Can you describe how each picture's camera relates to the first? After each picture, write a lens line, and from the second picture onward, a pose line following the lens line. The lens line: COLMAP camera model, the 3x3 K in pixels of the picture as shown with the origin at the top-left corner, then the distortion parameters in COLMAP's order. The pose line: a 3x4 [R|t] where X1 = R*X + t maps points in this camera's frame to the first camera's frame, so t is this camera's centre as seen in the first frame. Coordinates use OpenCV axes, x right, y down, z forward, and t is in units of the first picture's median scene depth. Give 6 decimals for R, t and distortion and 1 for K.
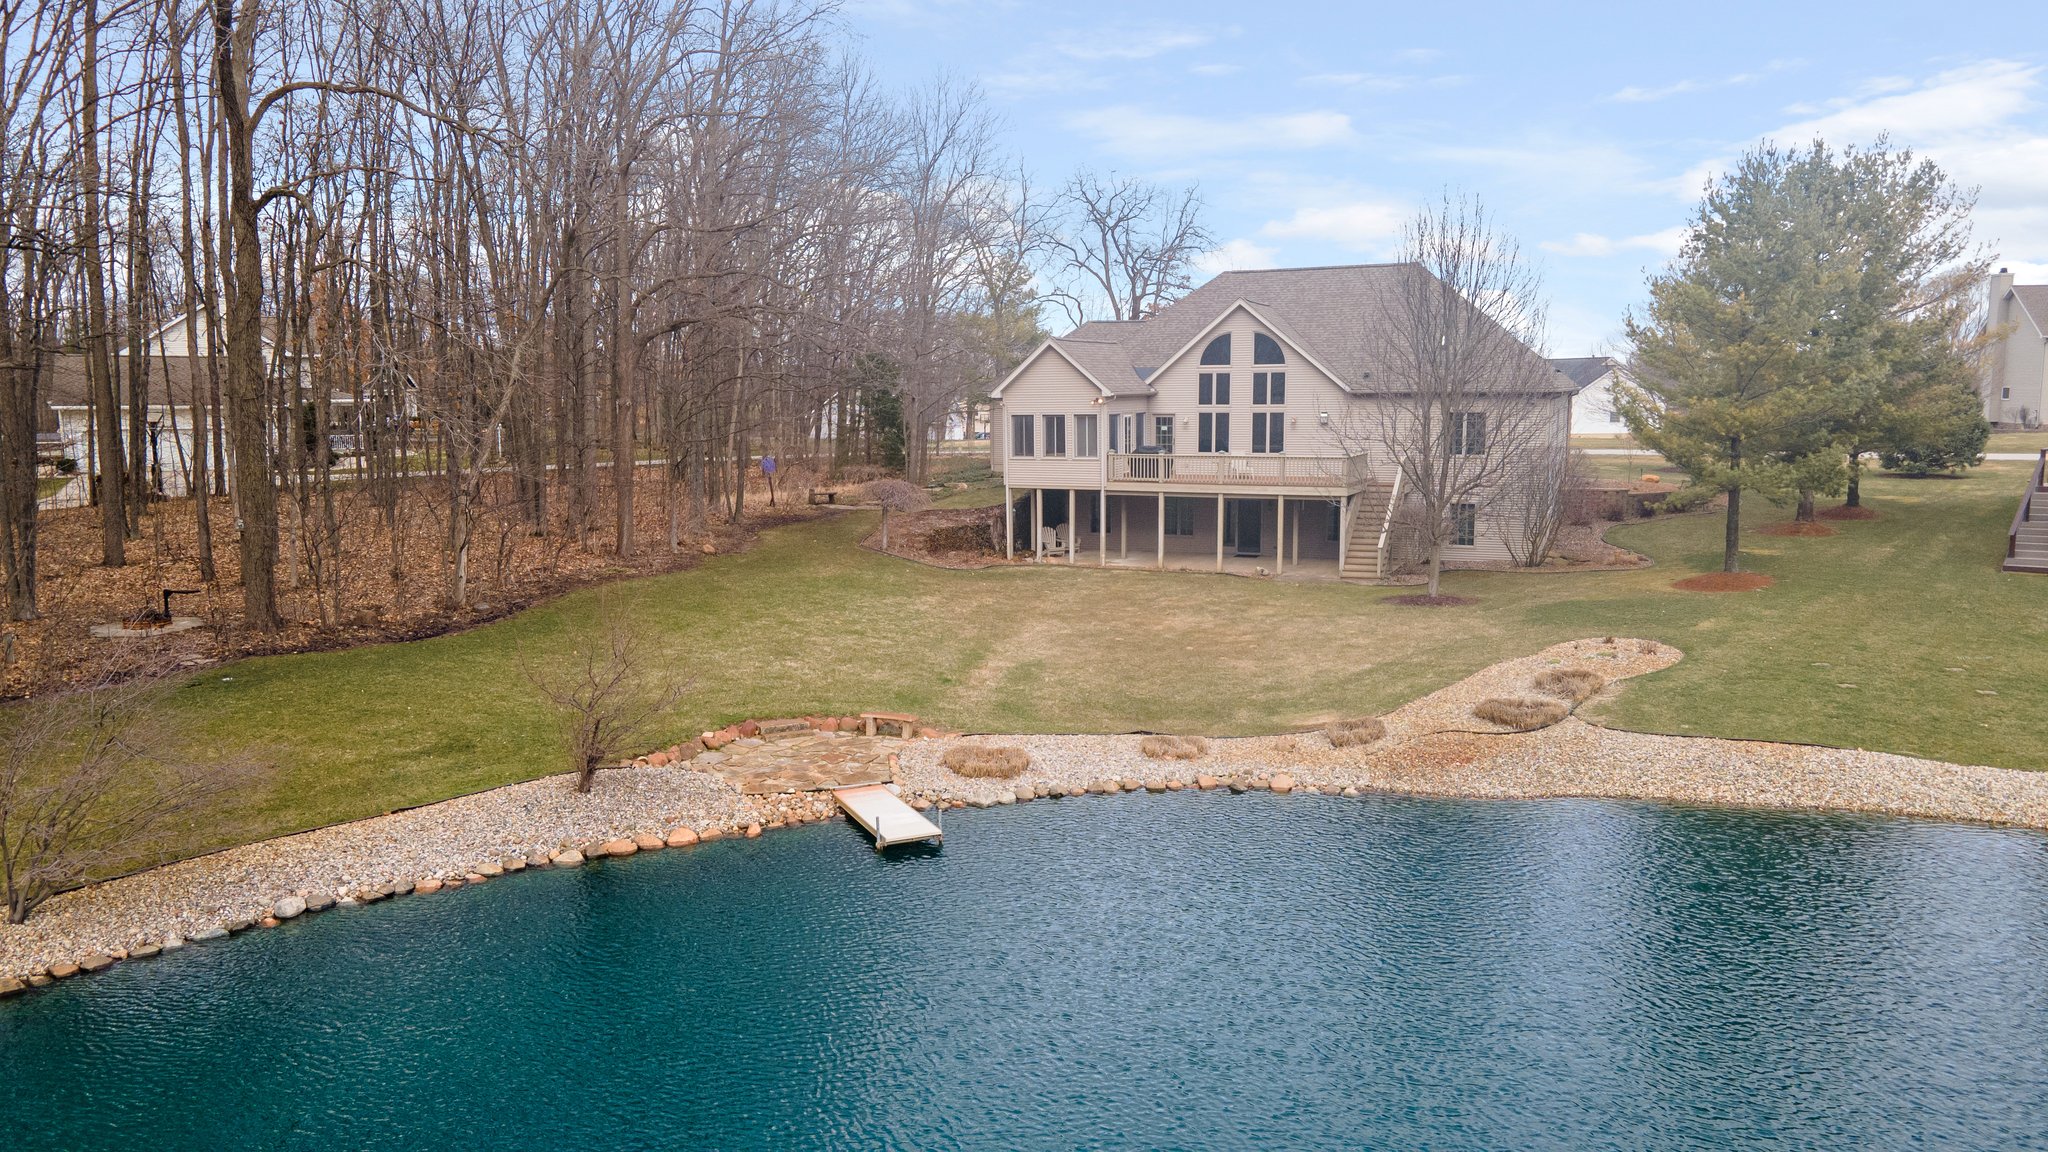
lens RADIAL K [[1491.3, 0, 1008.6], [0, 1491.3, 588.0], [0, 0, 1]] dist [0.042467, 0.003122]
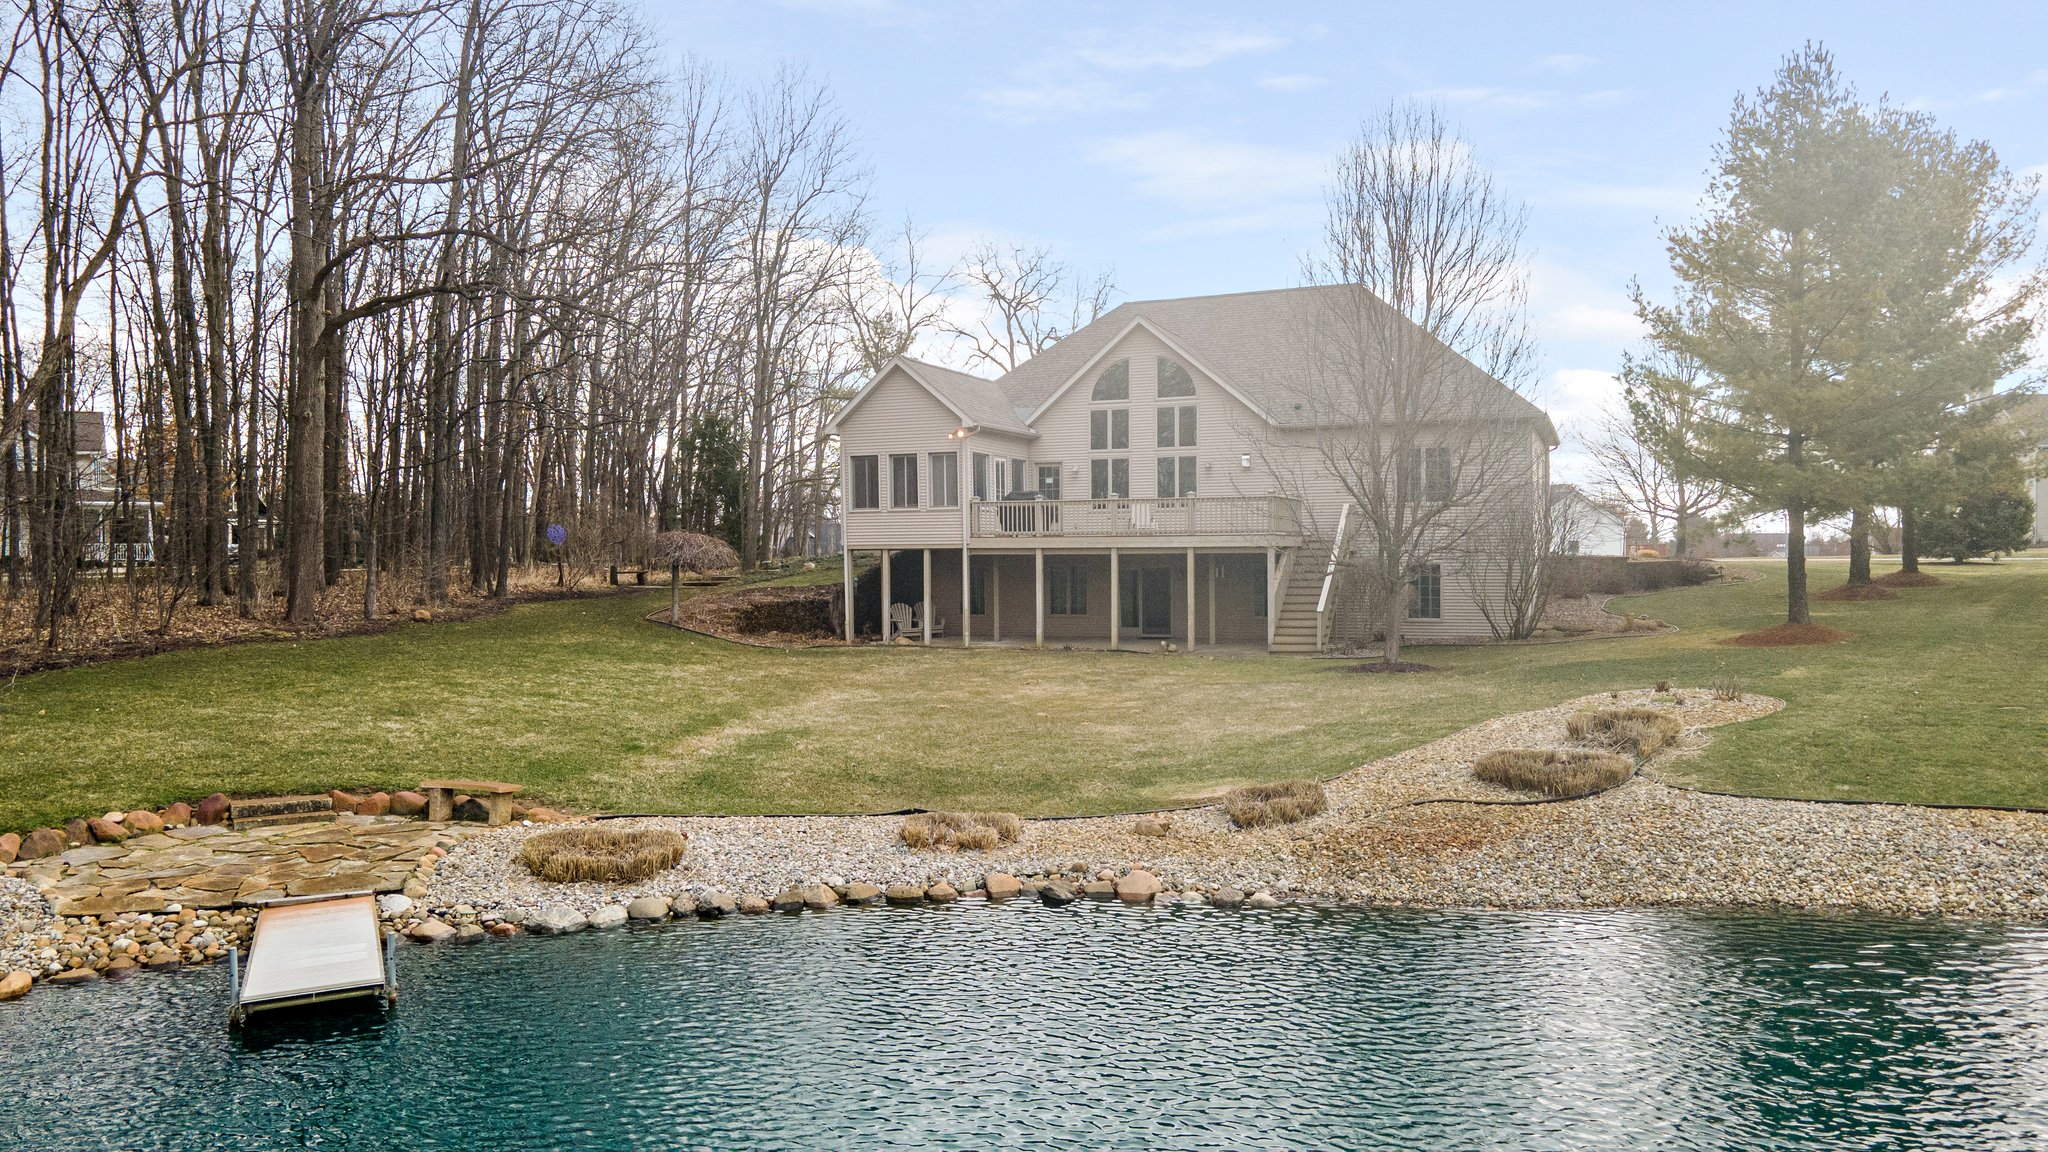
lens RADIAL K [[1491.3, 0, 1008.6], [0, 1491.3, 588.0], [0, 0, 1]] dist [0.042467, 0.003122]
pose [[0.999488, -0.001511, 0.031973, 0.081399], [0.005163, 0.993416, -0.114448, 0.058185], [-0.031590, 0.114554, 0.992915, 0.308570]]
